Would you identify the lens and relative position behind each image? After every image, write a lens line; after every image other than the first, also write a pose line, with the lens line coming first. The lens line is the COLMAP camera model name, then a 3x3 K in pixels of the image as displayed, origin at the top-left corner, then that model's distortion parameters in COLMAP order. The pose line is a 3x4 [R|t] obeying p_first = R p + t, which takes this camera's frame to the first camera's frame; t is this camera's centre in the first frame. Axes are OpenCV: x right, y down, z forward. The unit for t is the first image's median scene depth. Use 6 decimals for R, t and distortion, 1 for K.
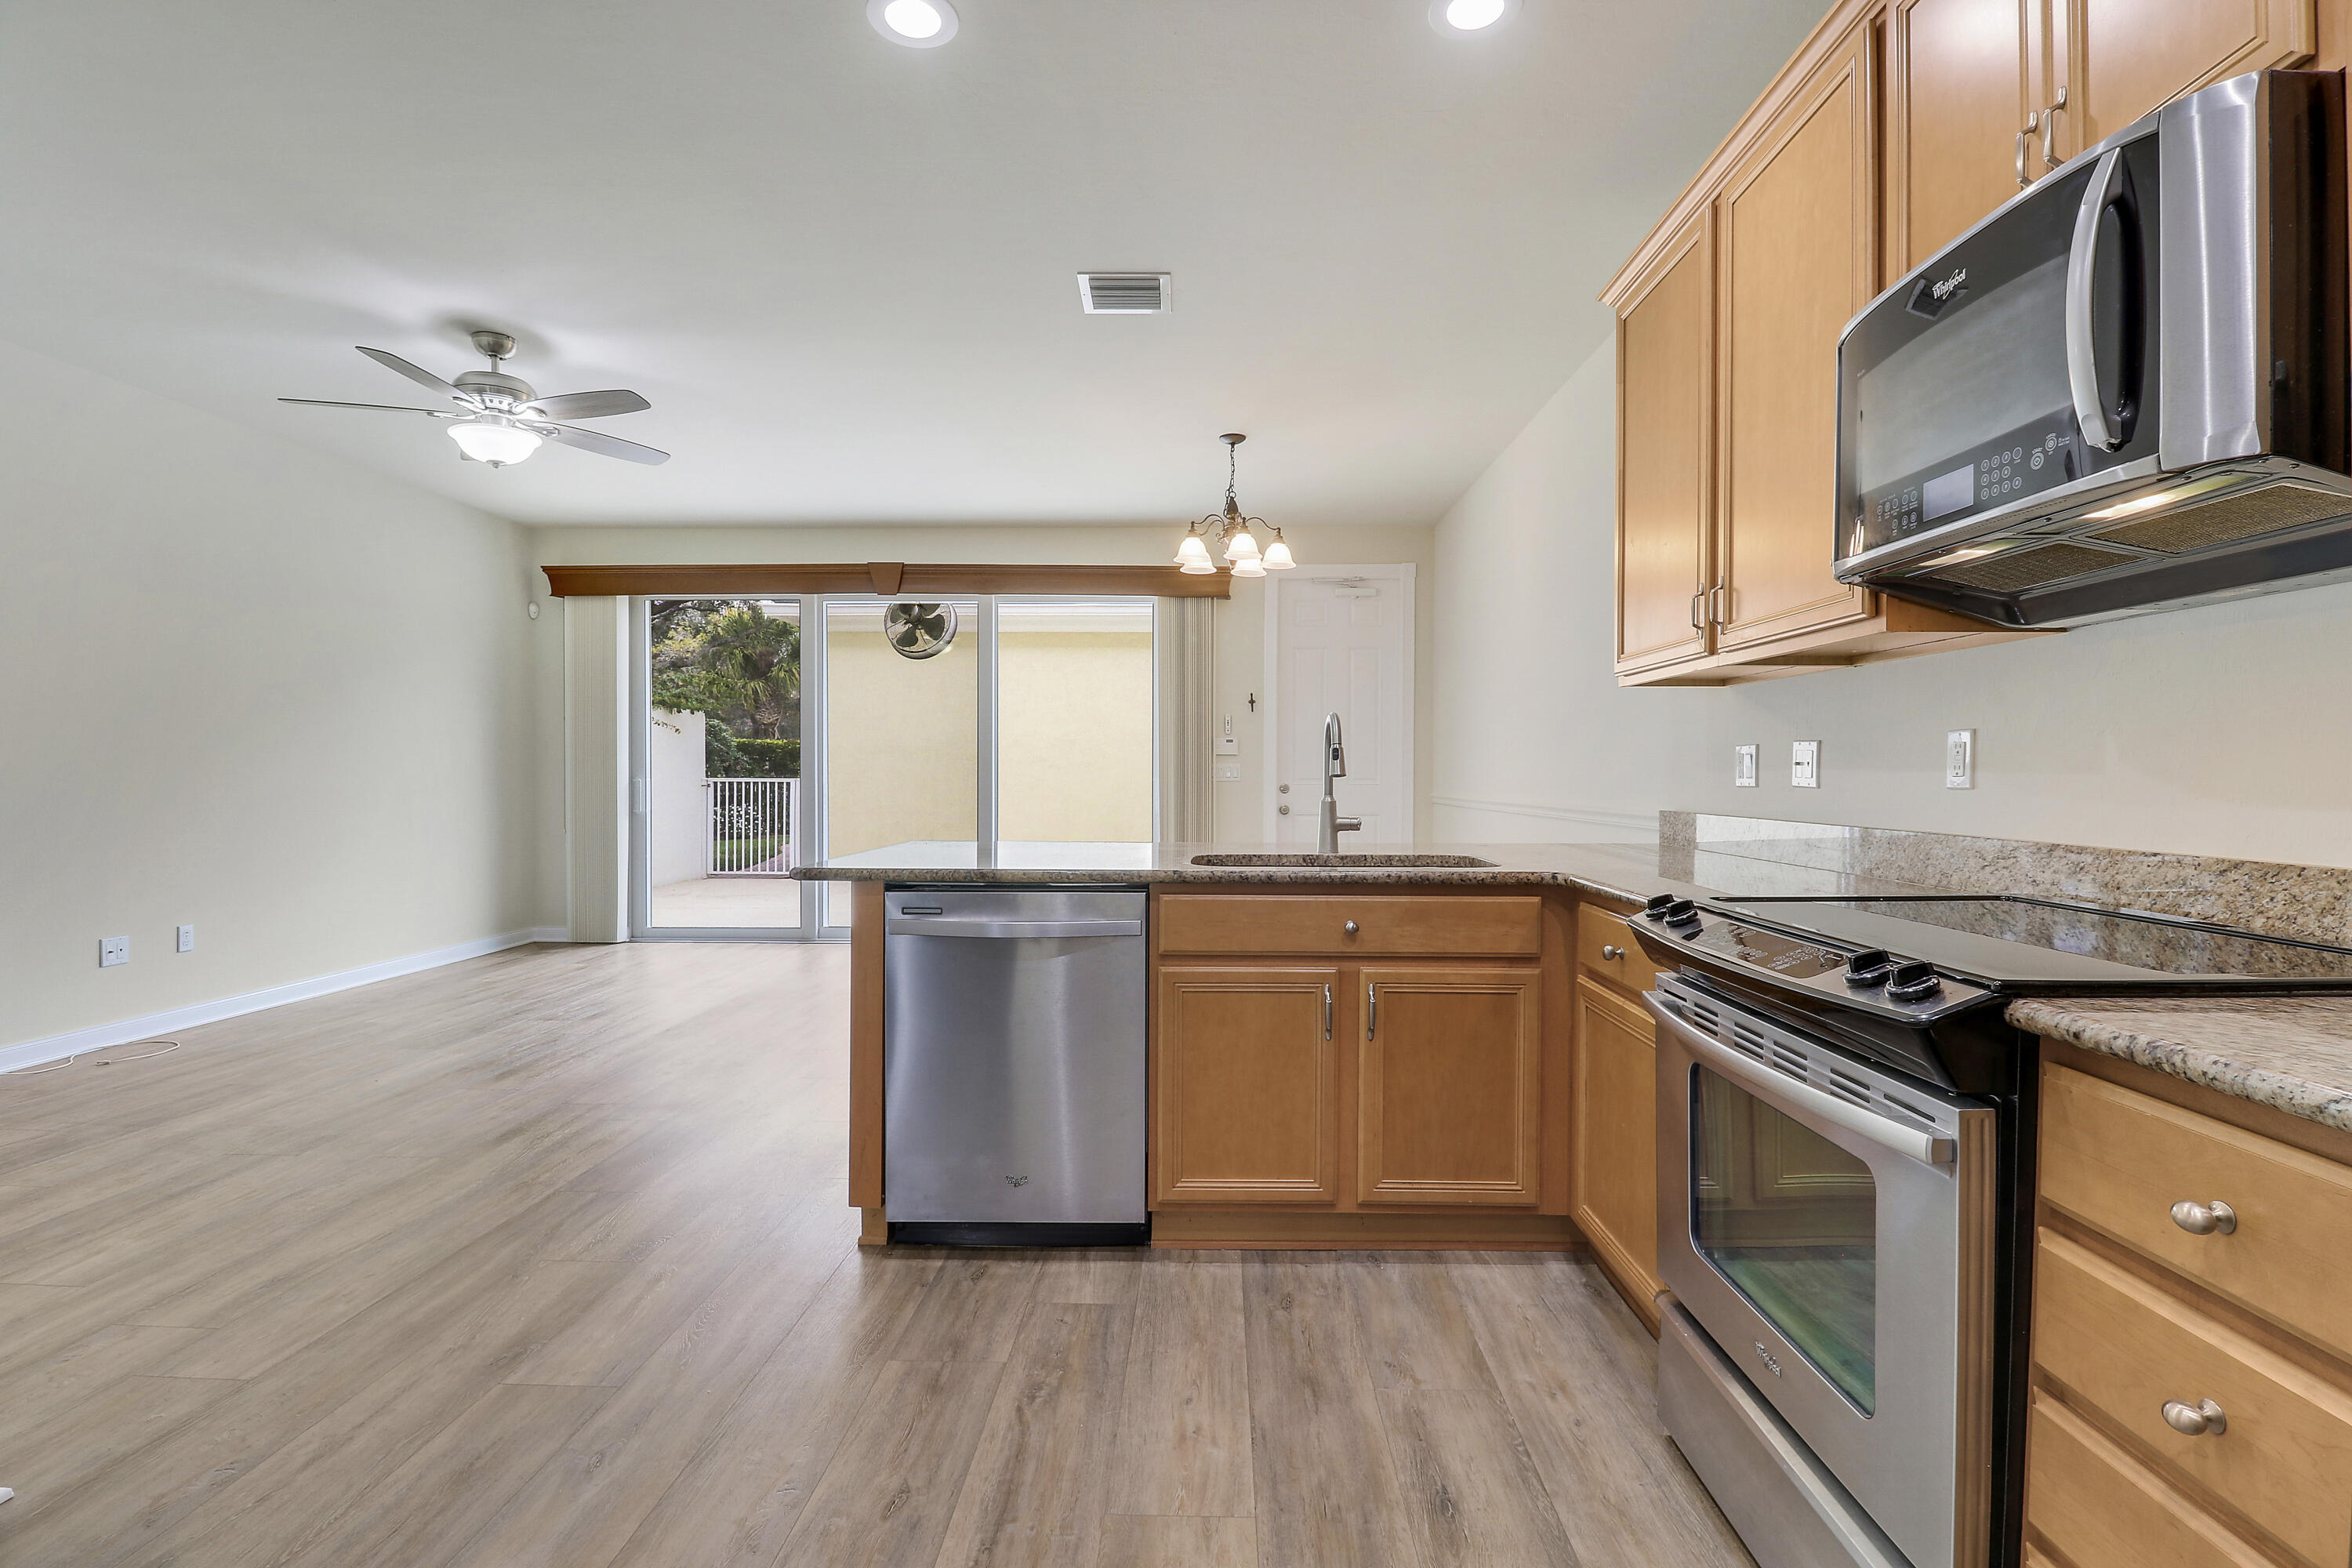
lens RADIAL K [[1087.7, 0, 1191.2], [0, 1087.7, 786.5], [0, 0, 1]] dist [0.001646, -0.016704]
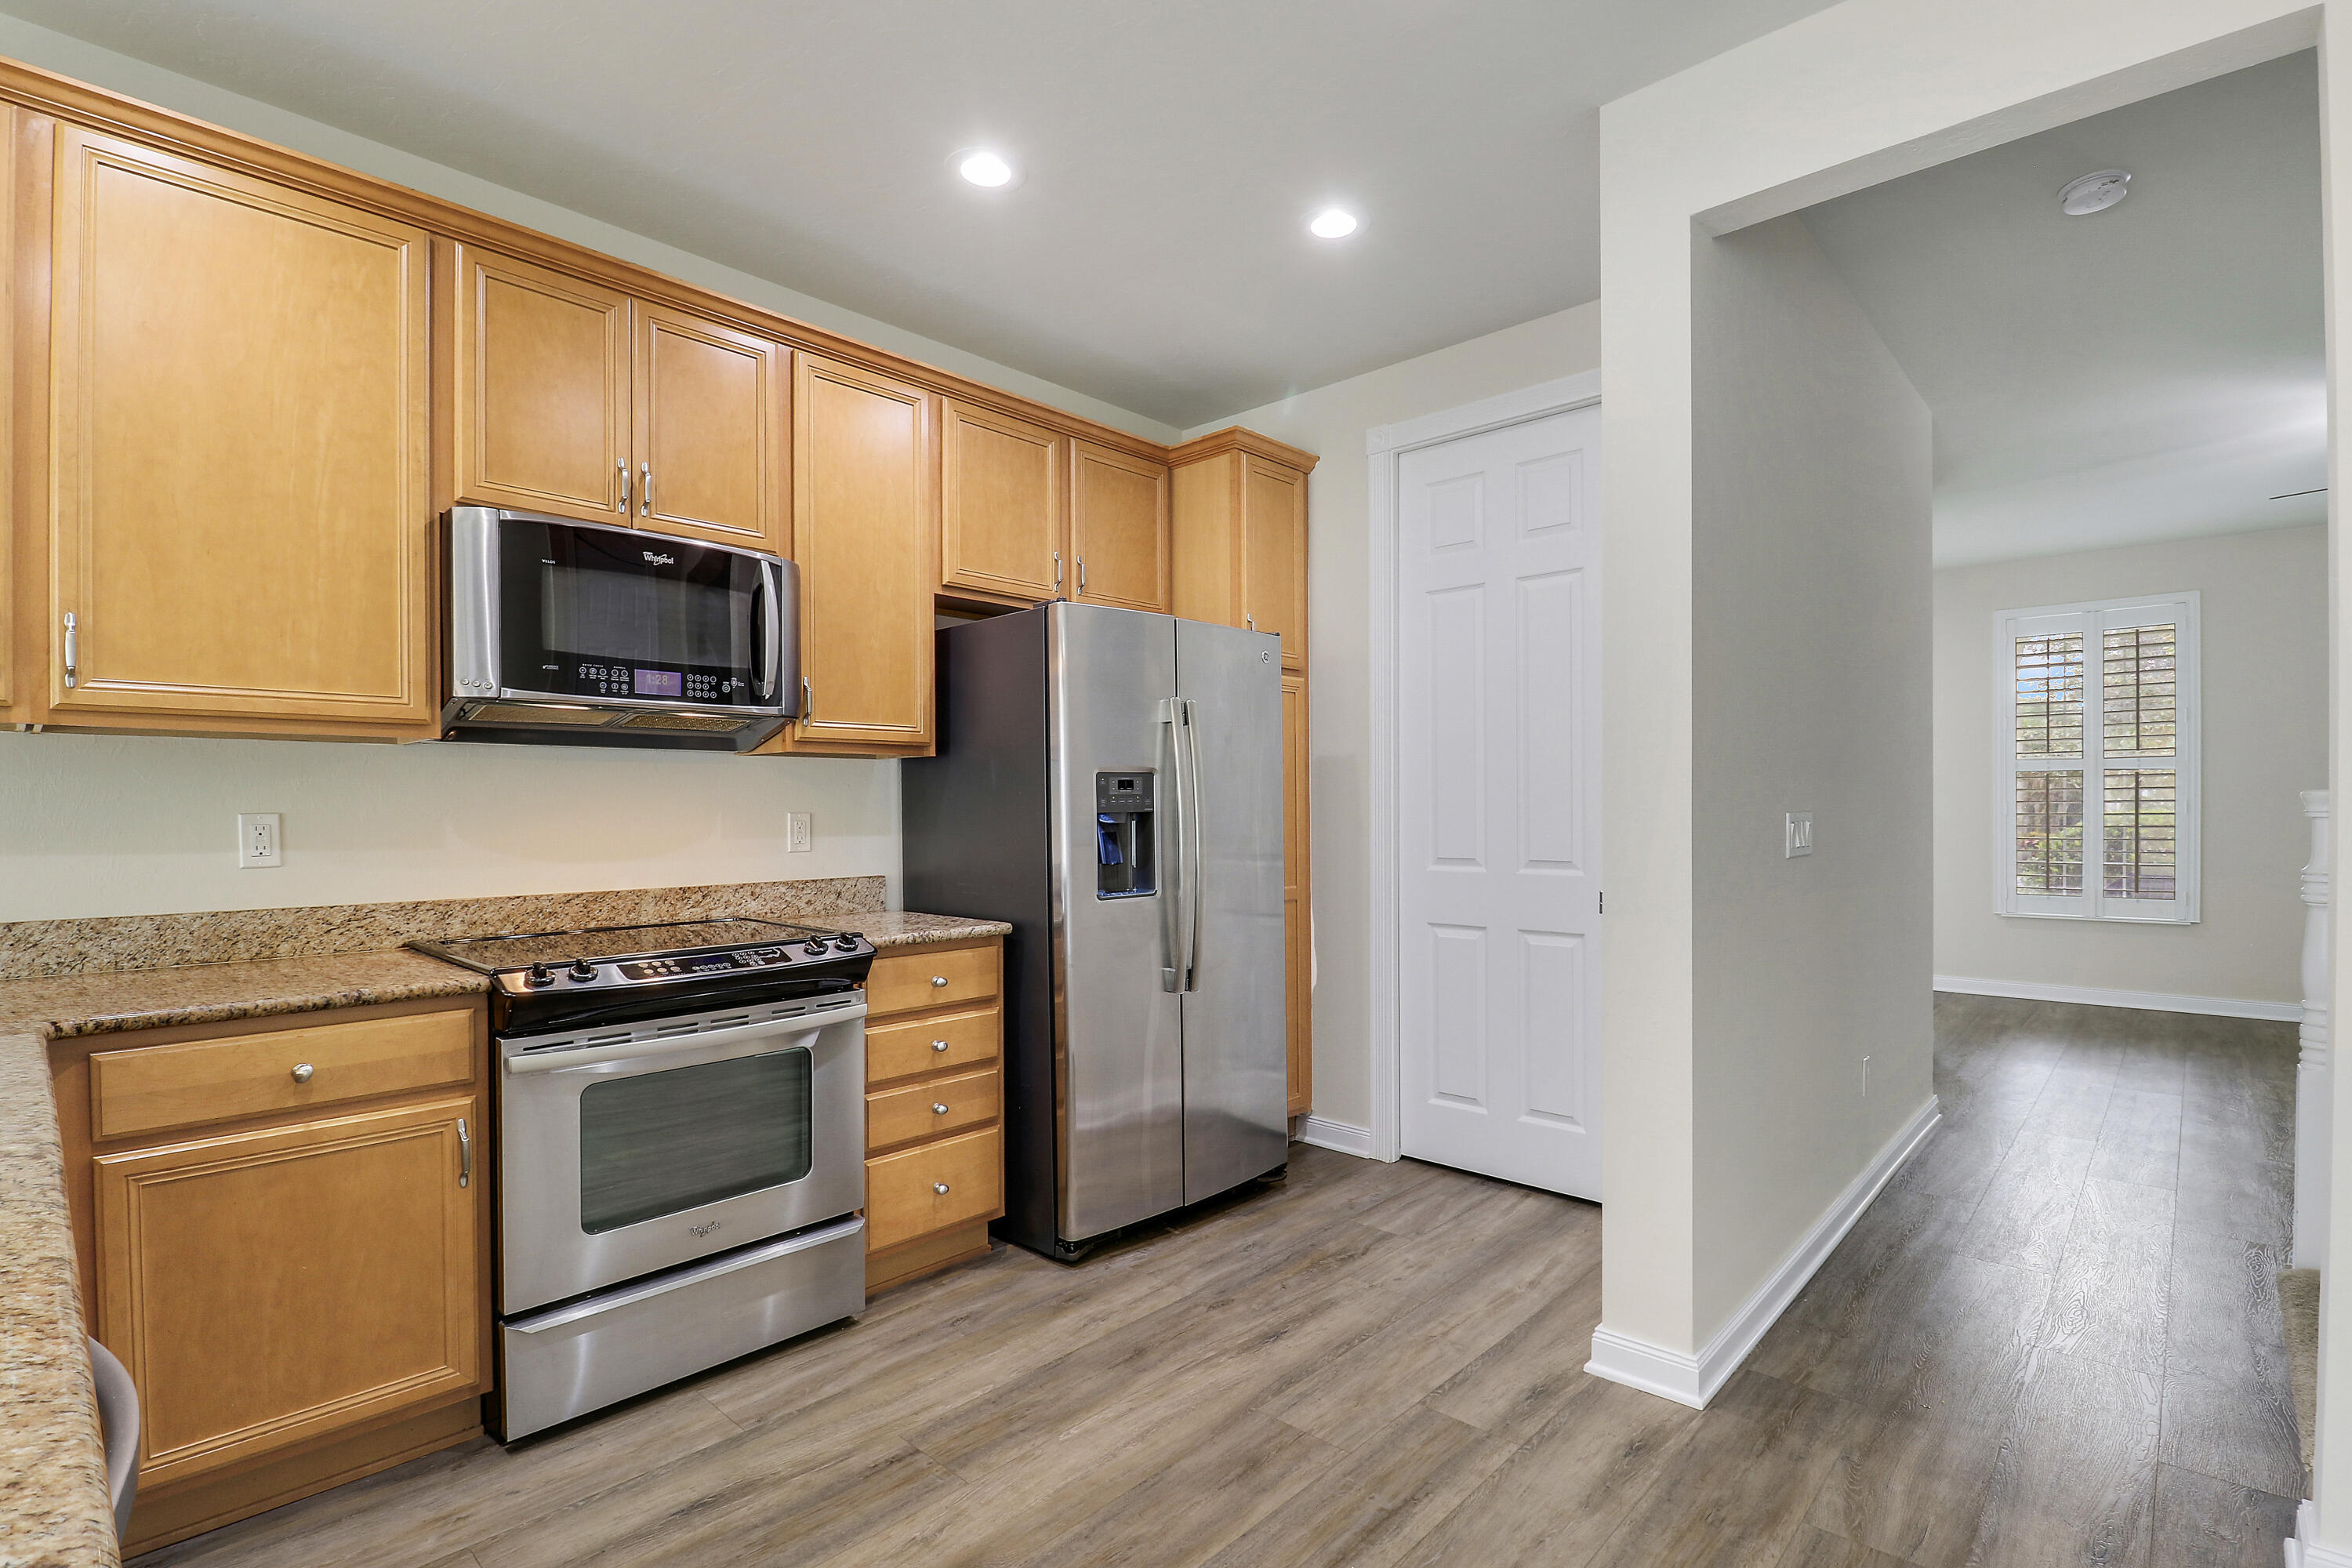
lens RADIAL K [[1082.4, 0, 1176.7], [0, 1082.4, 814.5], [0, 0, 1]] dist [-0.000355, -0.015770]
pose [[-0.741291, -0.003072, 0.671177, -0.792057], [0.012637, 0.999748, 0.018534, -0.067288], [-0.671065, 0.022221, -0.741066, 1.320641]]
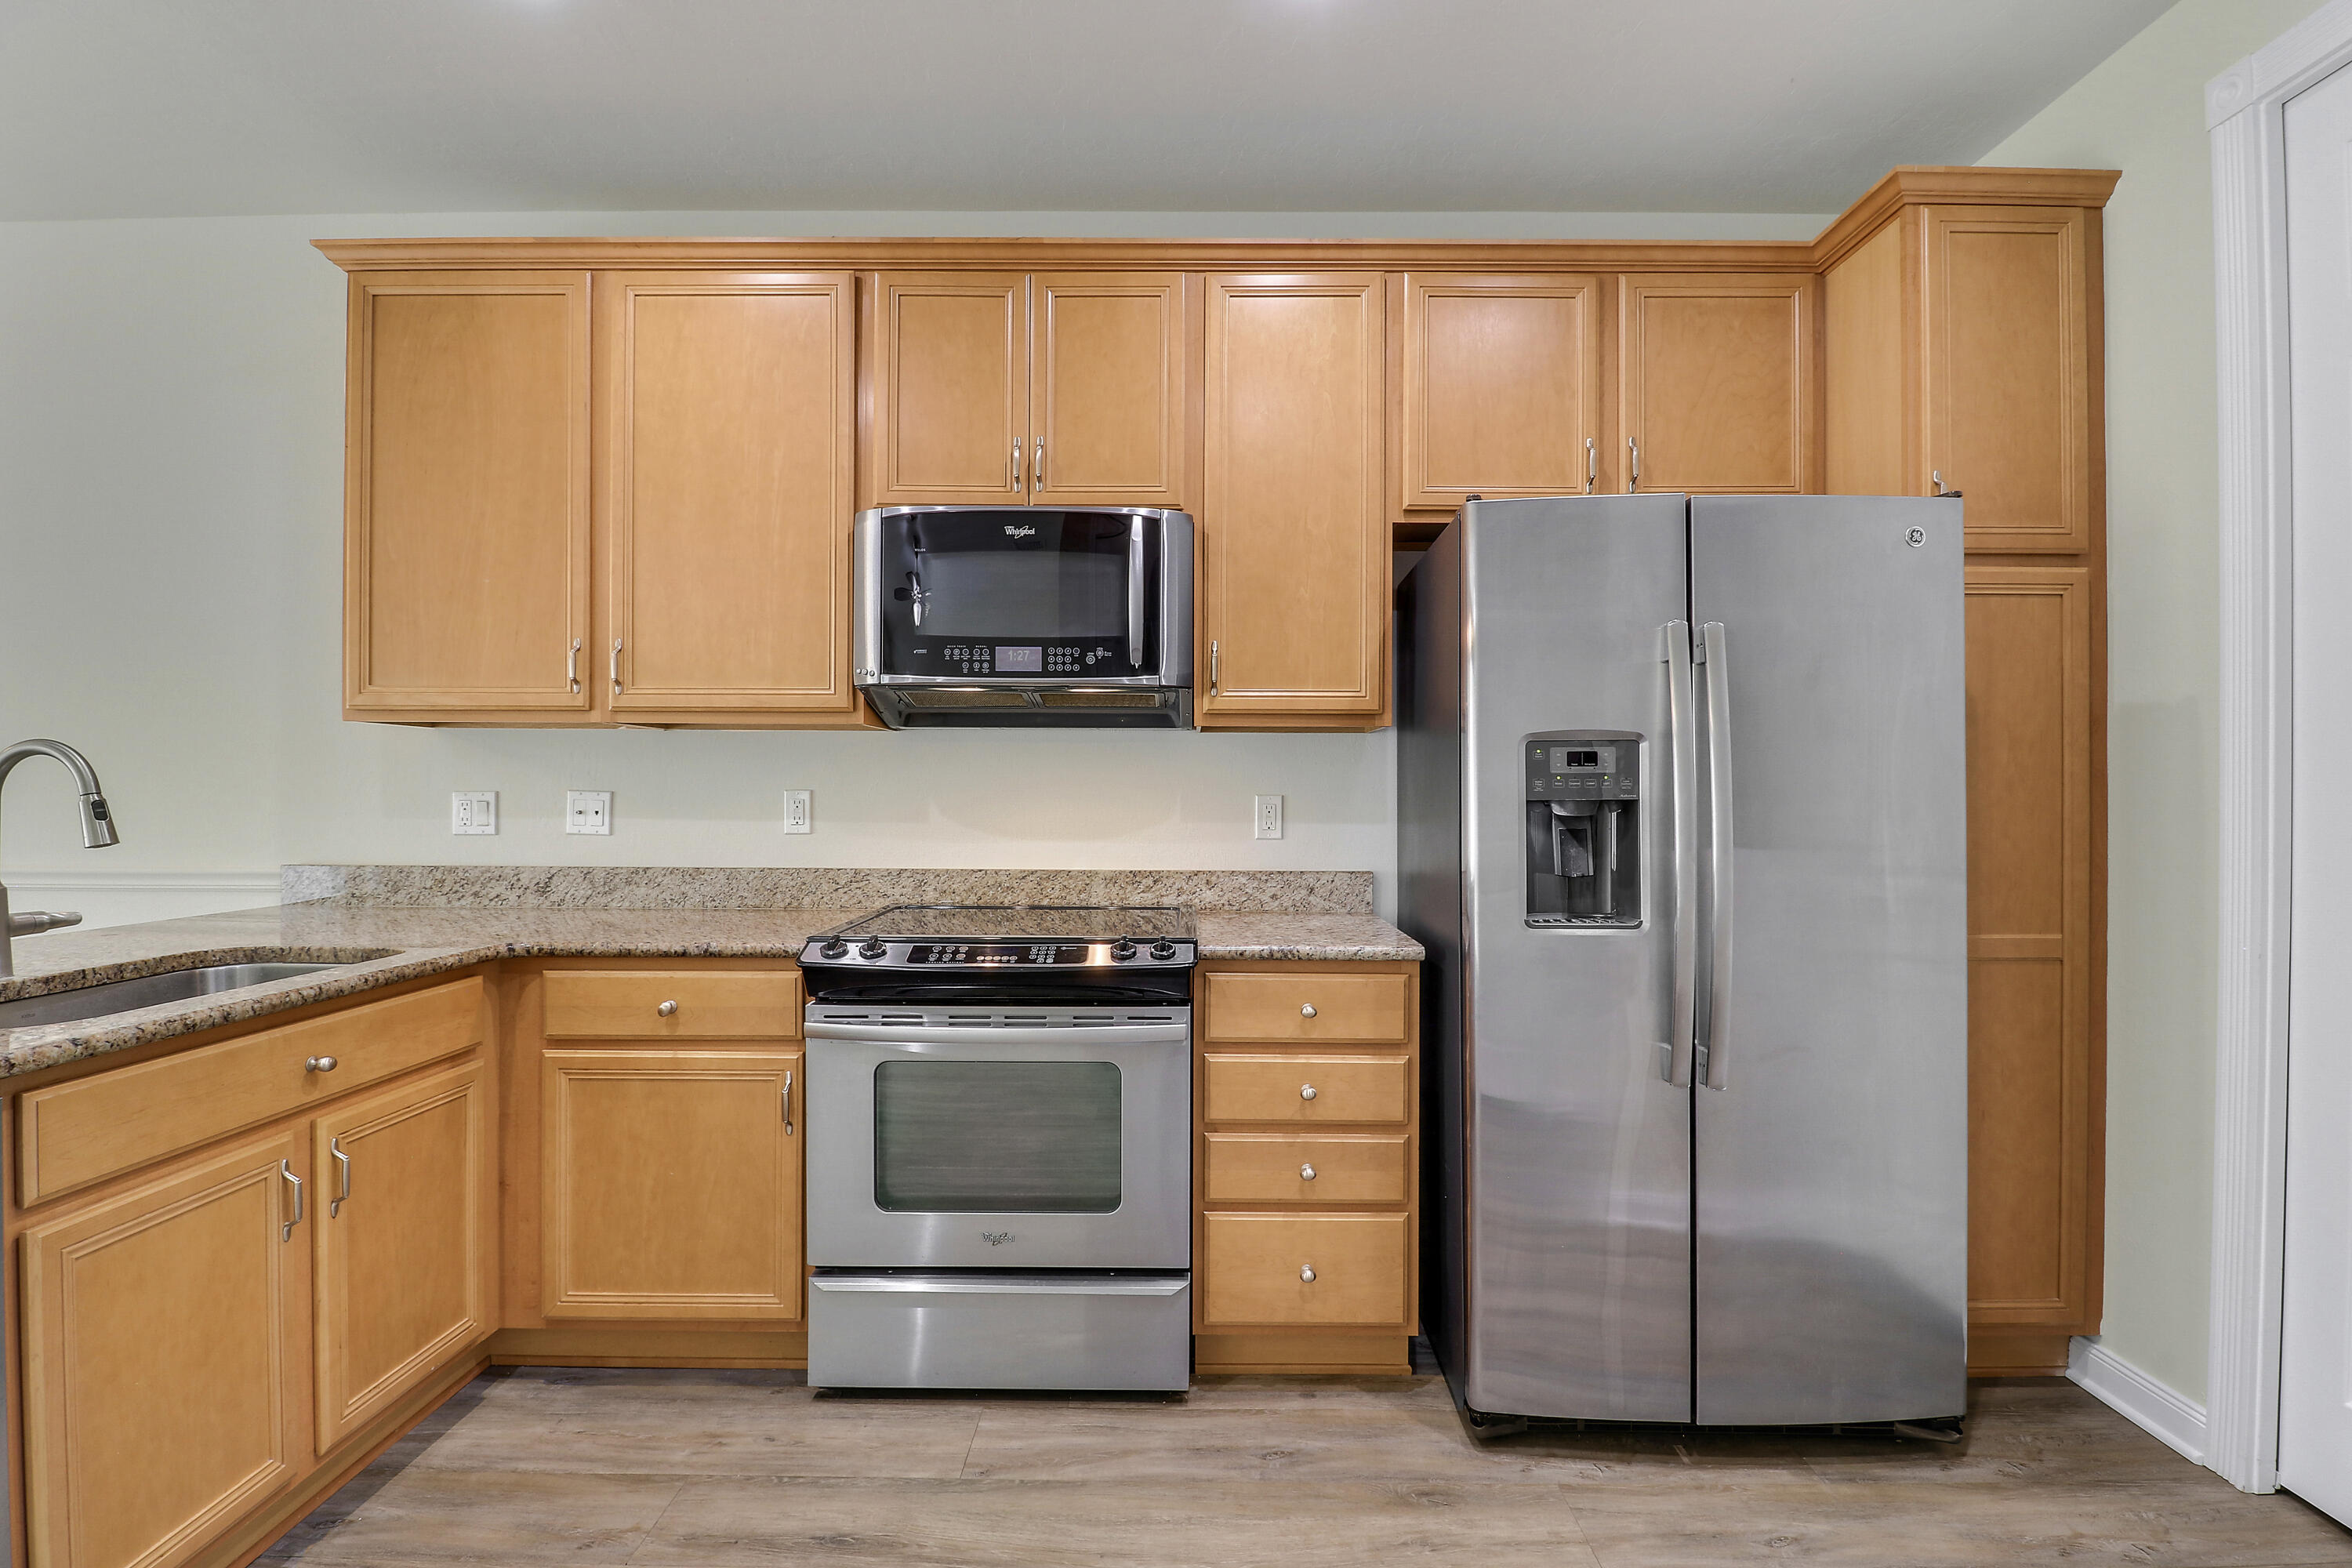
lens RADIAL K [[1087.7, 0, 1191.2], [0, 1087.7, 786.5], [0, 0, 1]] dist [0.001646, -0.016704]
pose [[-0.015587, 0.000855, 0.999878, -0.730413], [0.009474, 0.999955, -0.000708, -0.057608], [-0.999834, 0.009462, -0.015595, 0.593454]]
